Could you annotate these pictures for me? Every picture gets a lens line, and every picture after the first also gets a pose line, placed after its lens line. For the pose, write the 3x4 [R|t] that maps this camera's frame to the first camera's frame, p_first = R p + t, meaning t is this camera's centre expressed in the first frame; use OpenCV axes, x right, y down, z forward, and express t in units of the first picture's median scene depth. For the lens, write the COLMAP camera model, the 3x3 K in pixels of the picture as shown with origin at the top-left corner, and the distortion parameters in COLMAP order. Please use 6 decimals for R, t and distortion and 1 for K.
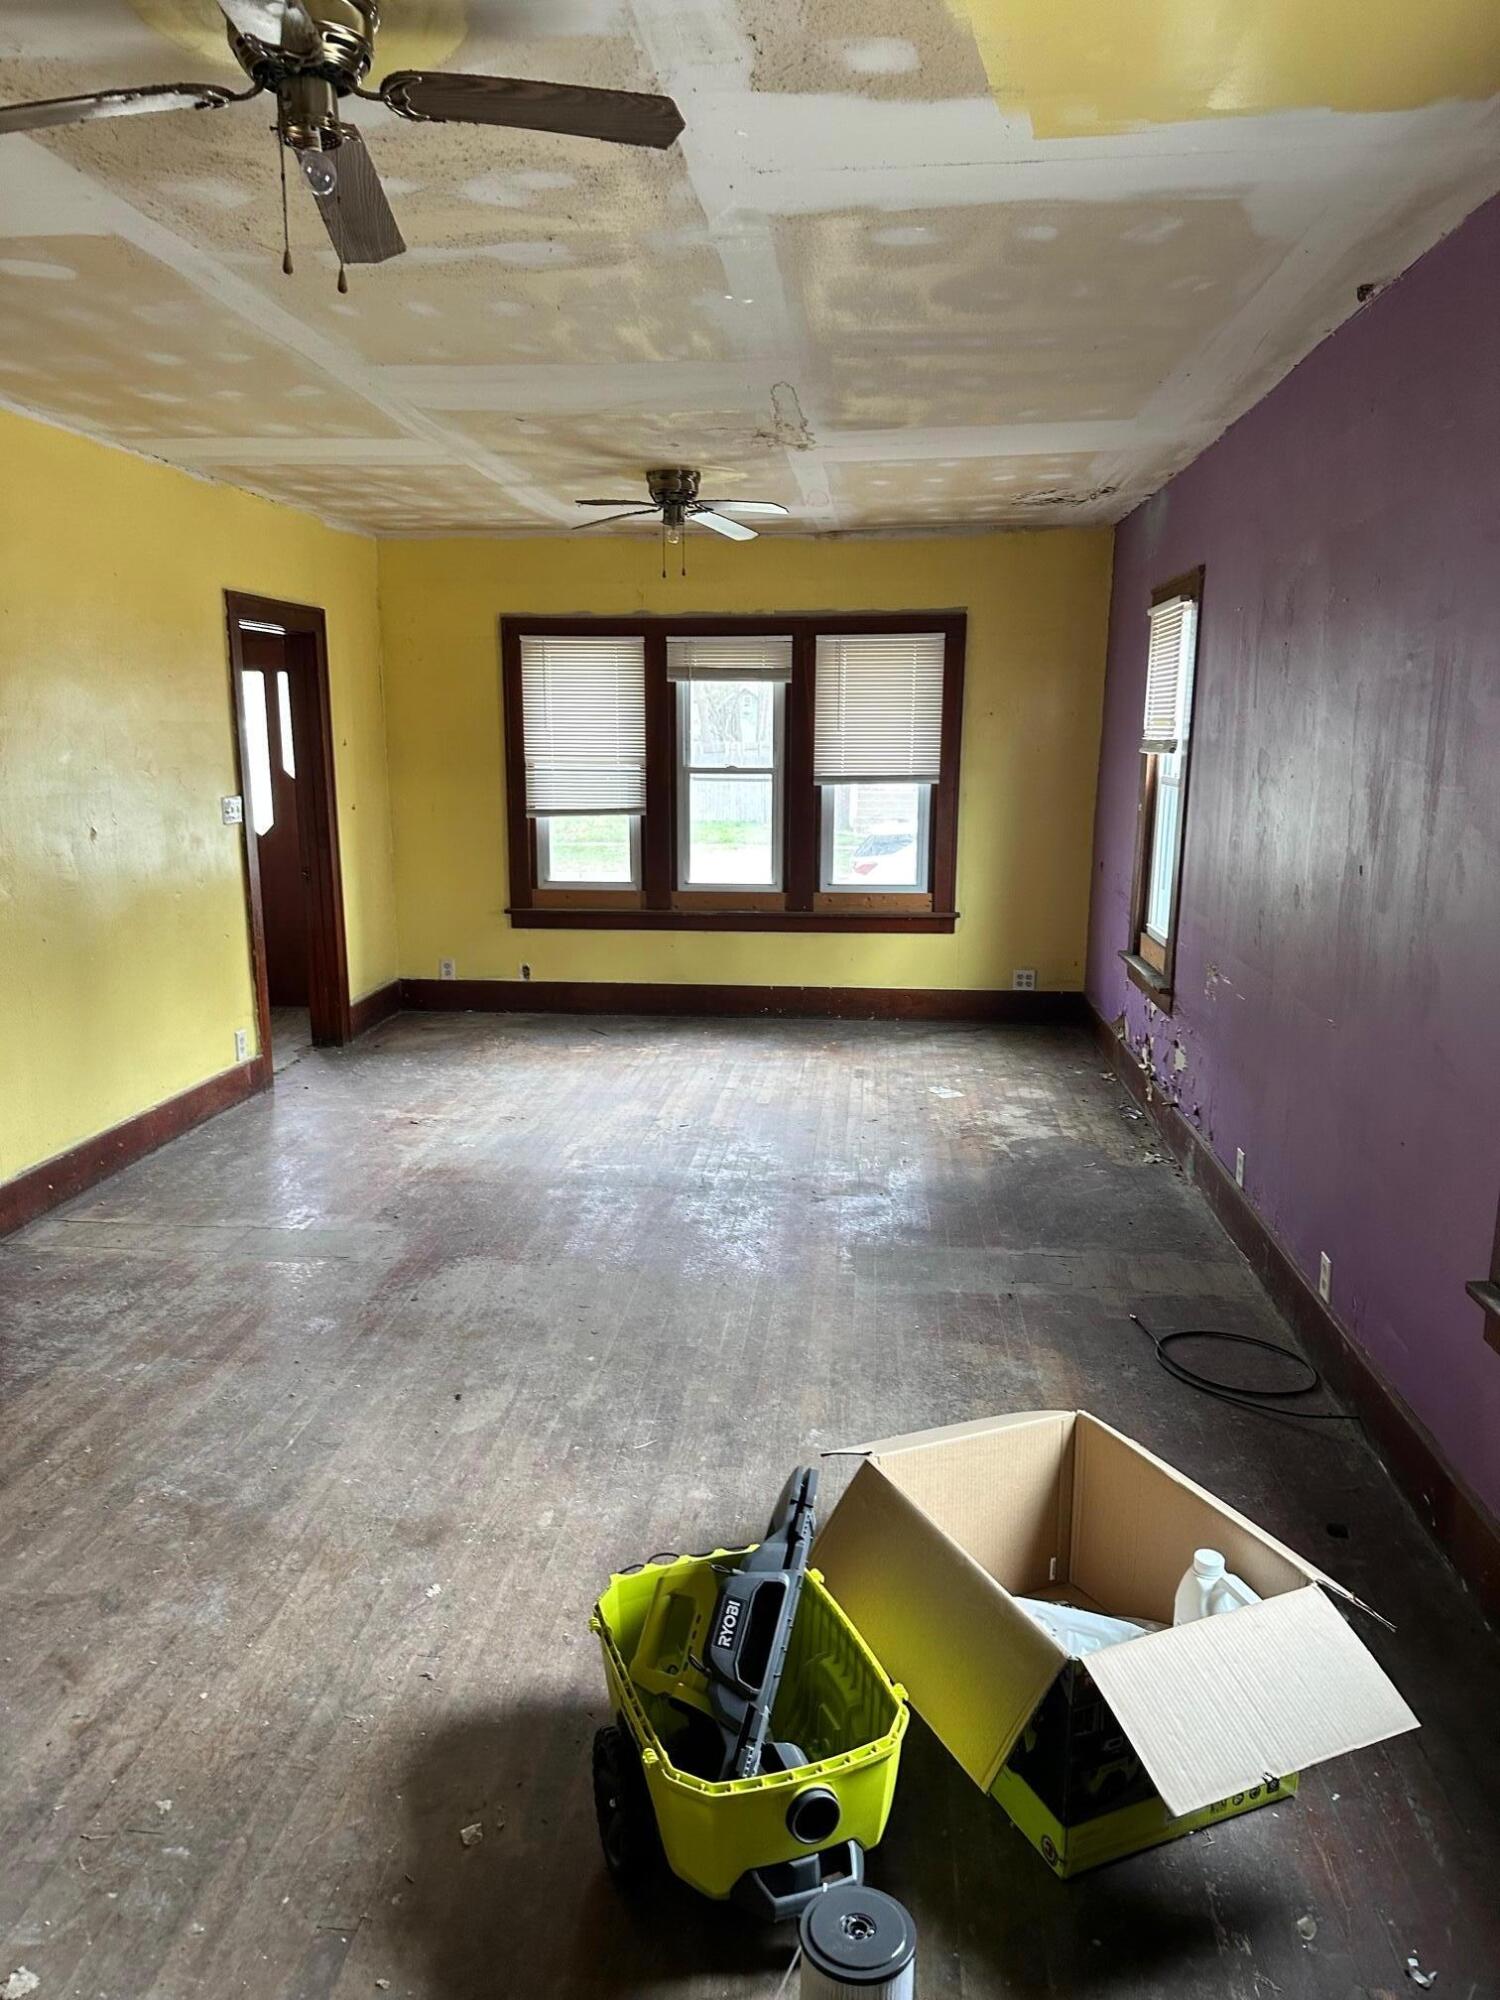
lens RADIAL K [[1396.3, 0, 750.2], [0, 1396.3, 1010.1], [0, 0, 1]] dist [0.064599, -0.061615]
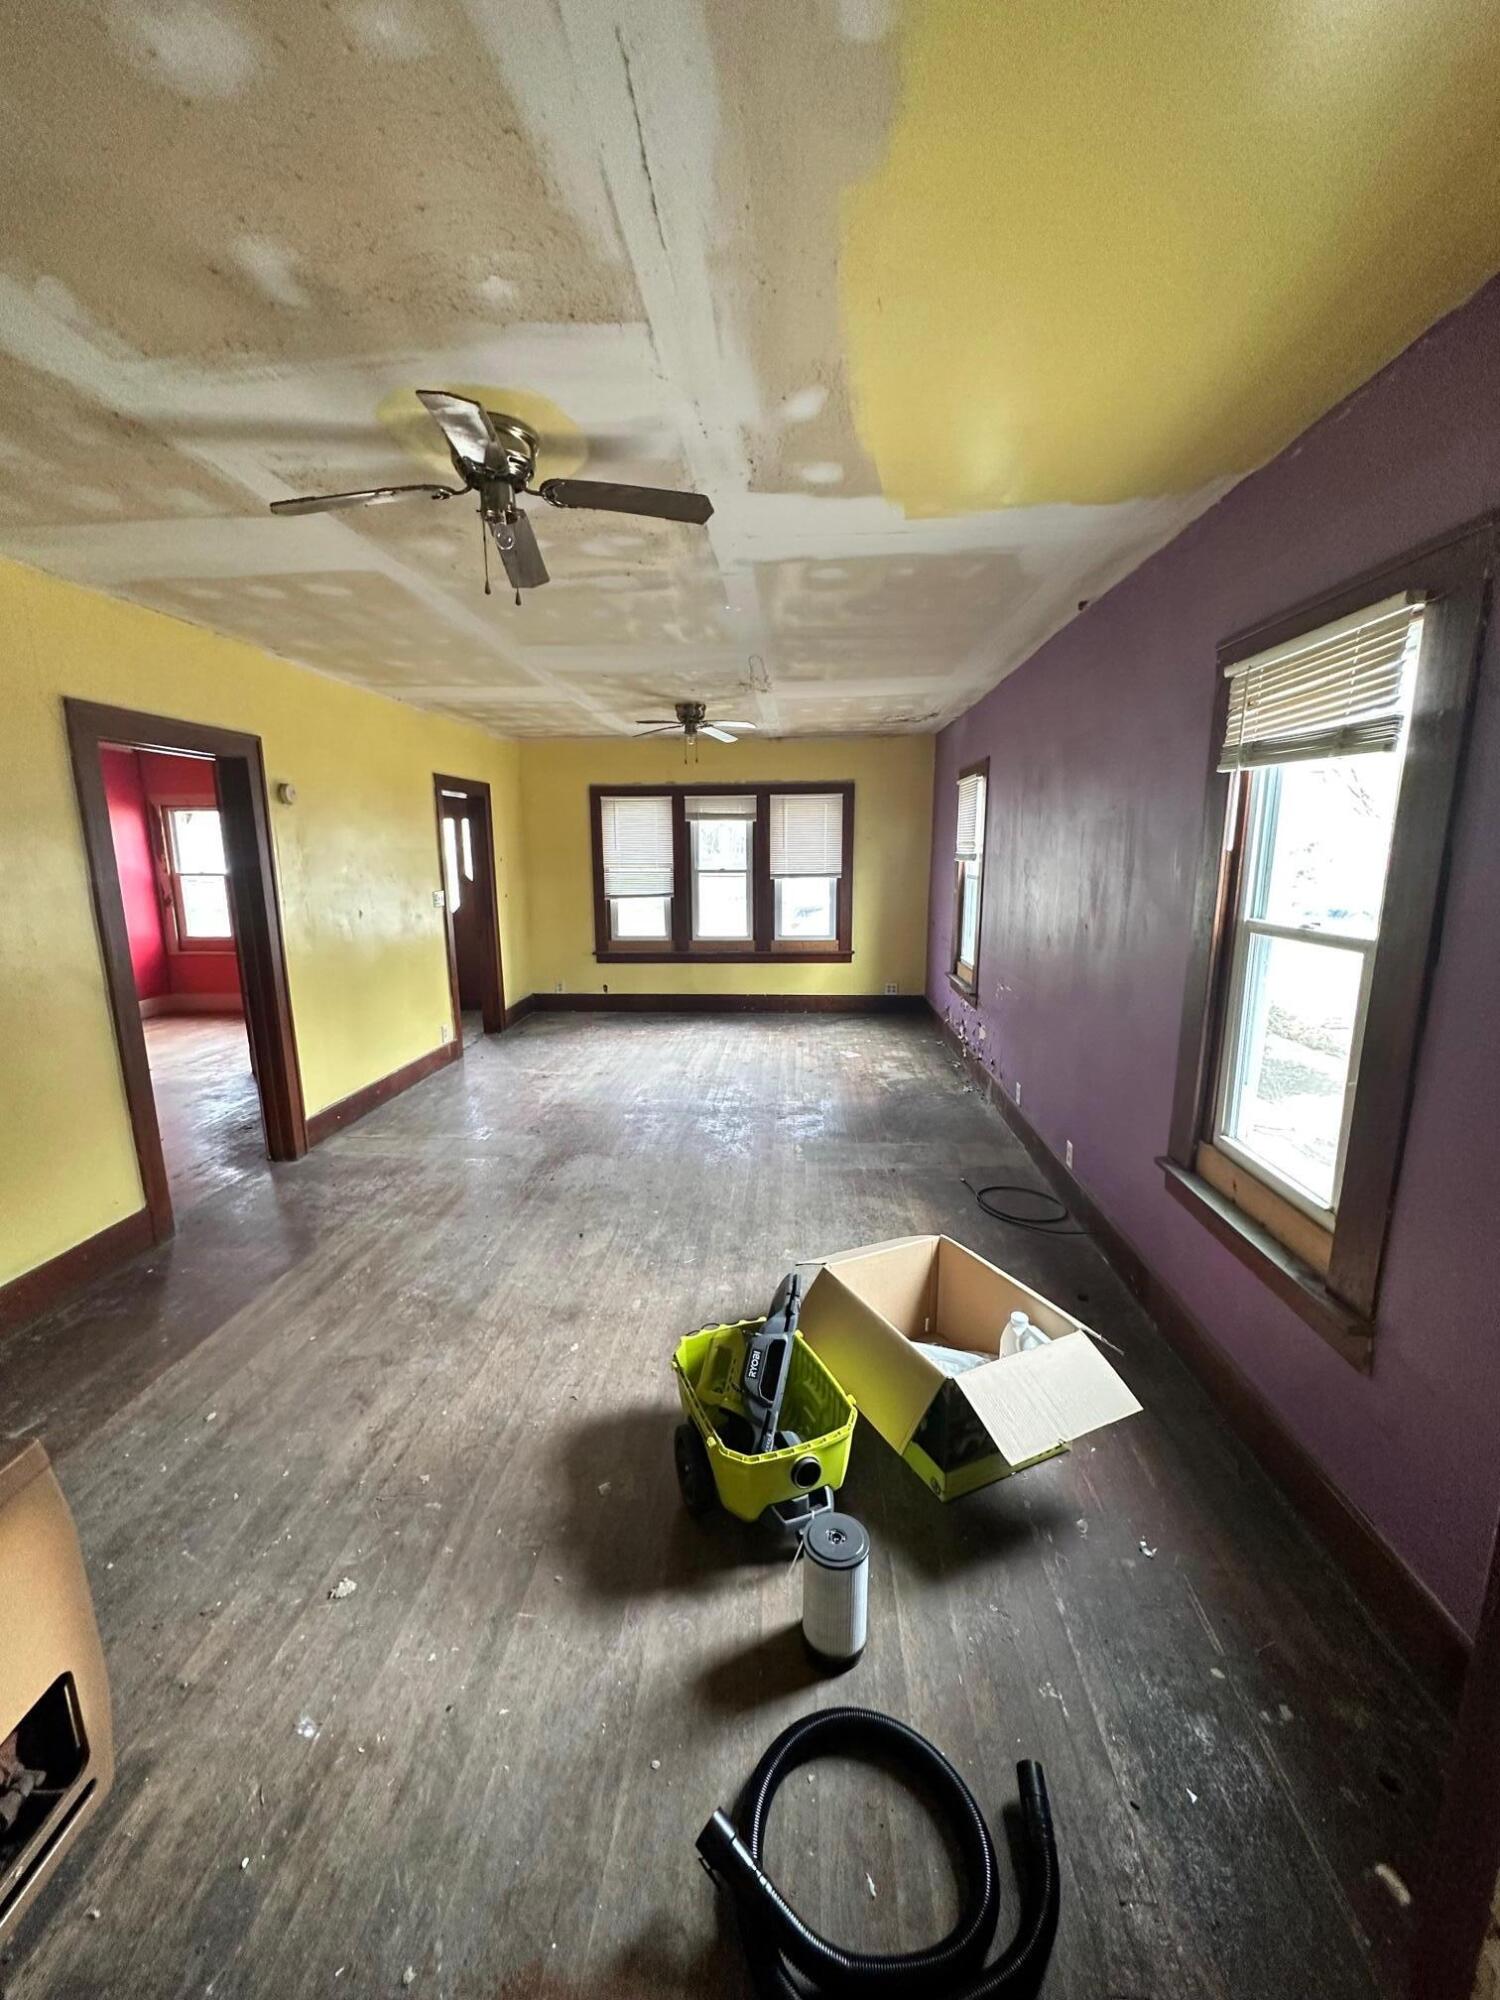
lens RADIAL K [[794.6, 0, 753.1], [0, 794.6, 1000.8], [0, 0, 1]] dist [0.008633, 0.000425]
pose [[0.999308, -0.015024, 0.034014, -0.024611], [0.015288, 0.999855, -0.007504, -0.003876], [-0.033896, 0.008019, 0.999393, 0.007714]]
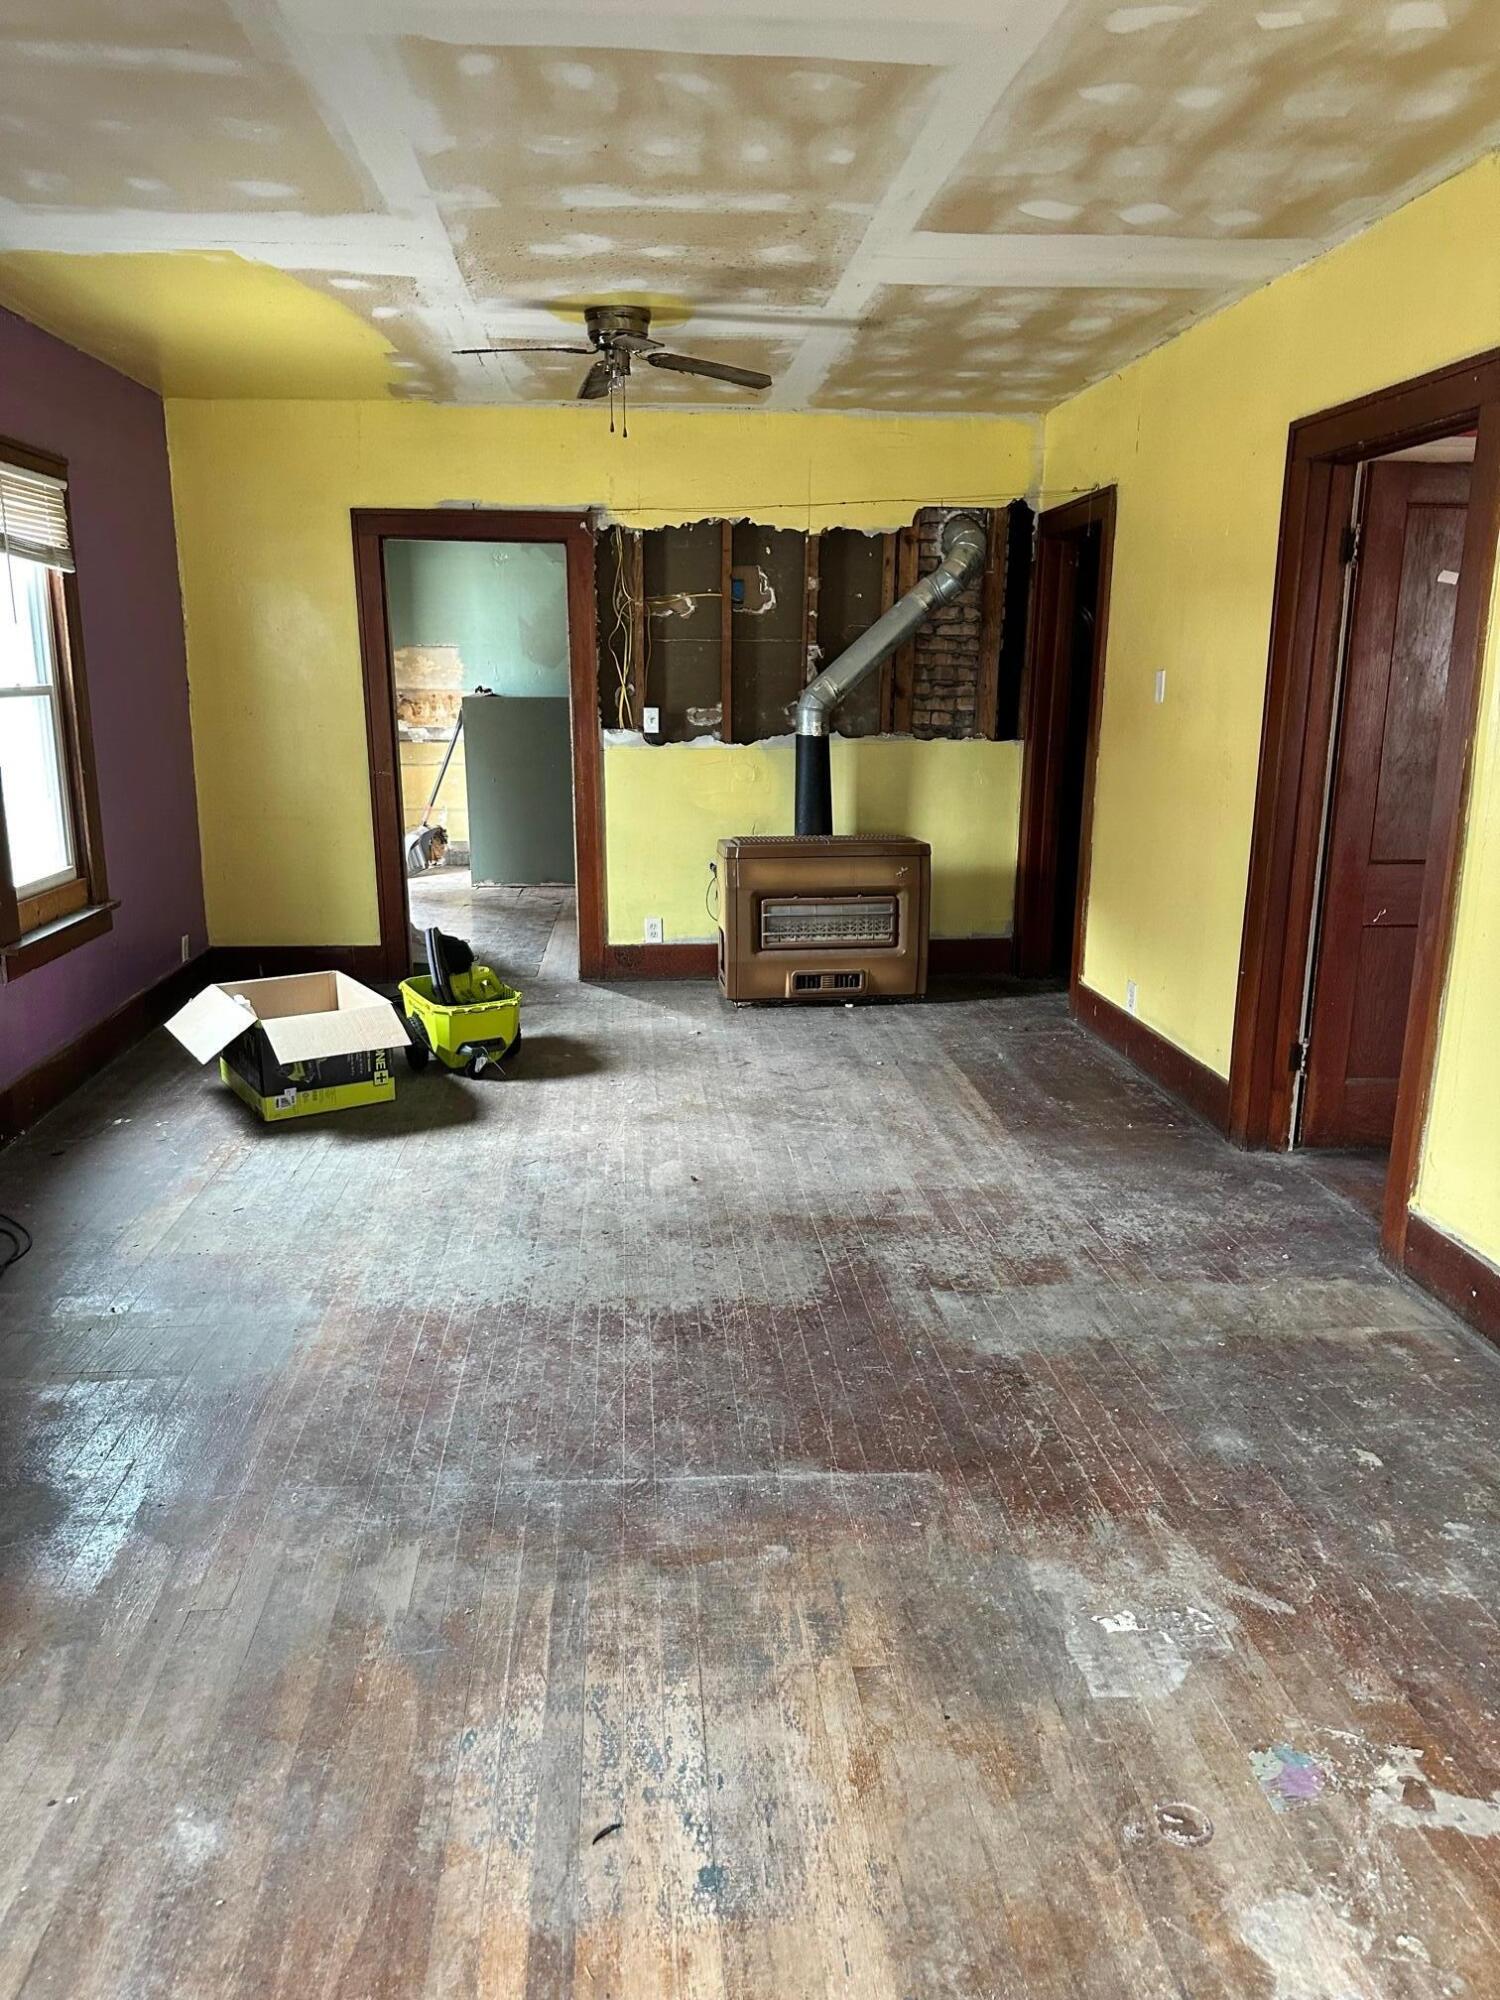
lens RADIAL K [[1396.3, 0, 745.1], [0, 1396.3, 997.7], [0, 0, 1]] dist [0.064599, -0.061615]
pose [[-0.984868, 0.033851, -0.169967, -0.050825], [-0.040020, 0.909809, 0.413094, -0.373624], [0.168621, 0.413645, -0.894687, 2.039954]]
